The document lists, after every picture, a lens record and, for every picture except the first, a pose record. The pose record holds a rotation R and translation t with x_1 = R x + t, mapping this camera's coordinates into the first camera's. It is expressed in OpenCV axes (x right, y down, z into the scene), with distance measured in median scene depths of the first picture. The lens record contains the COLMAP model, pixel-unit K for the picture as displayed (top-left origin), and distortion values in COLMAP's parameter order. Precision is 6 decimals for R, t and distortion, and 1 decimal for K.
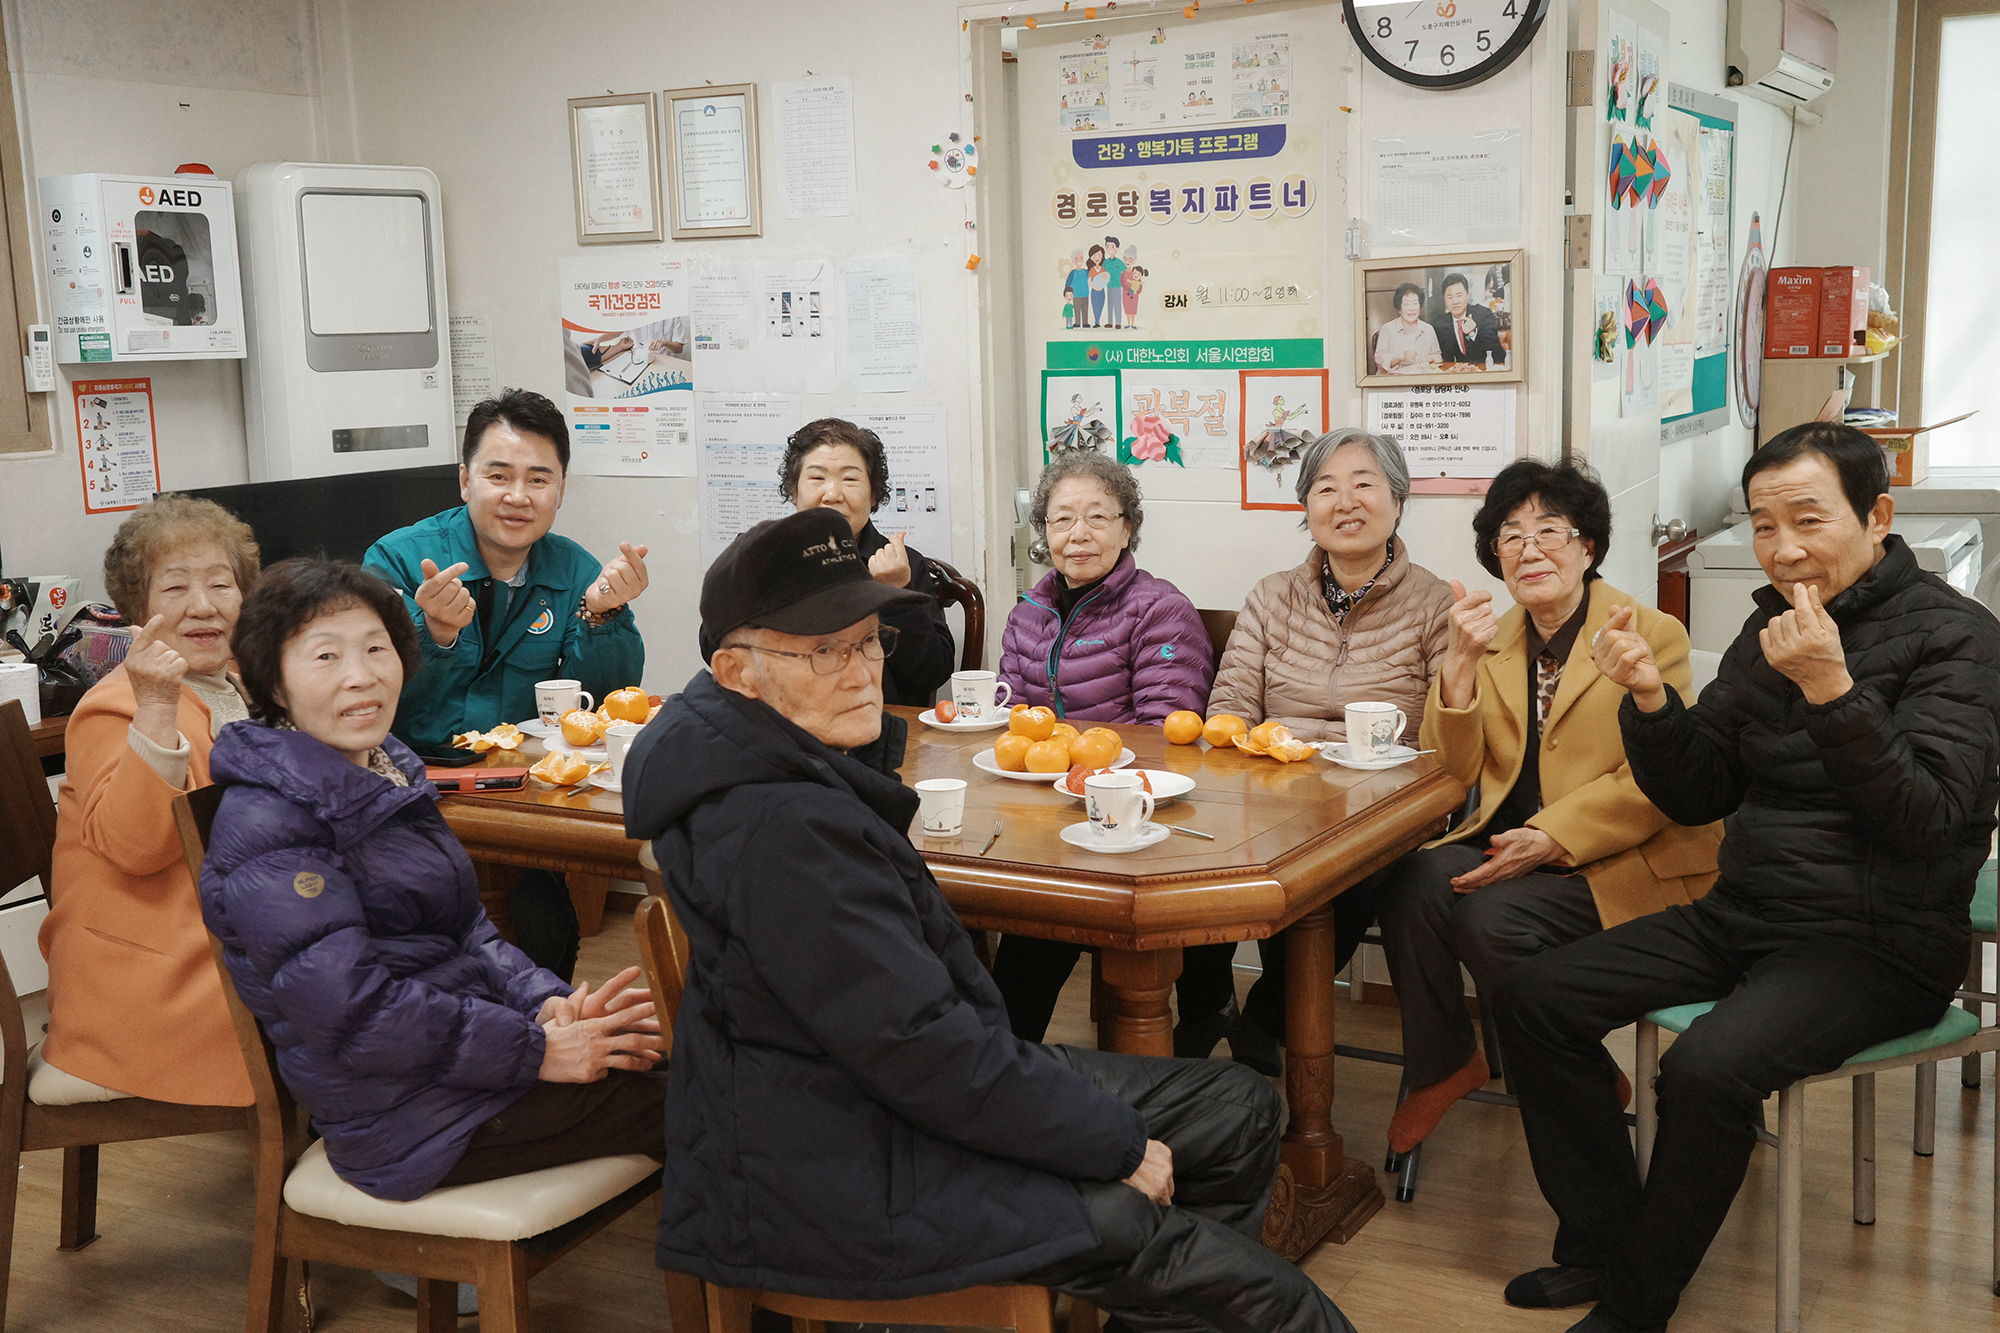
lens RADIAL K [[2325.5, 0, 996.5], [0, 2325.5, 631.0], [0, 0, 1]] dist [0.085173, 0.010067]
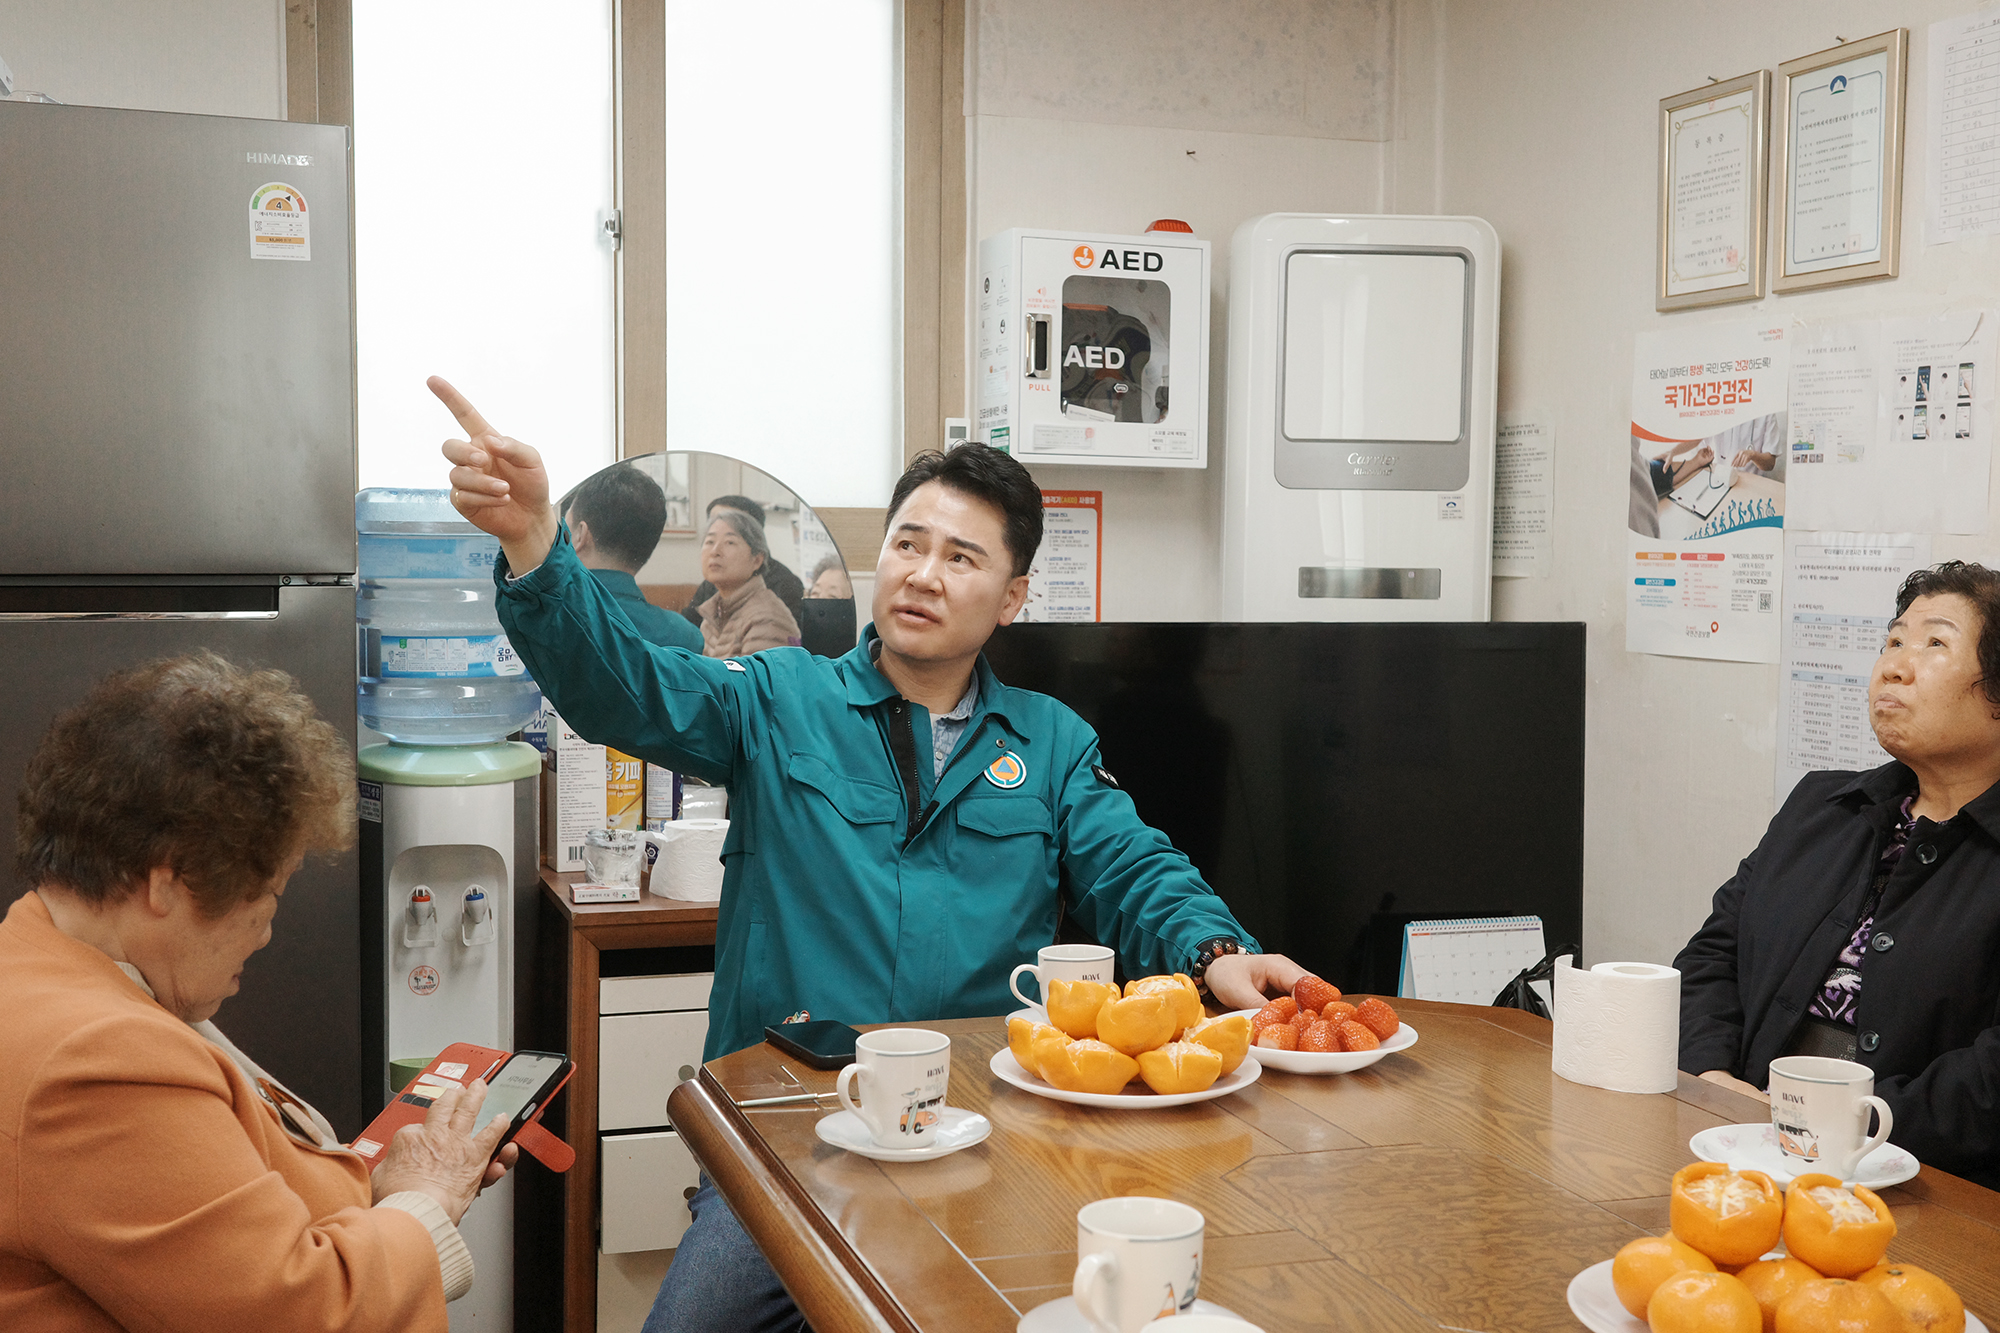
lens RADIAL K [[2325.5, 0, 996.5], [0, 2325.5, 631.0], [0, 0, 1]] dist [0.085173, 0.010067]
pose [[0.762038, 0.062685, -0.644491, 0.120146], [-0.122746, 0.991241, -0.048723, -0.018283], [0.635792, 0.116238, 0.763058, 0.381849]]
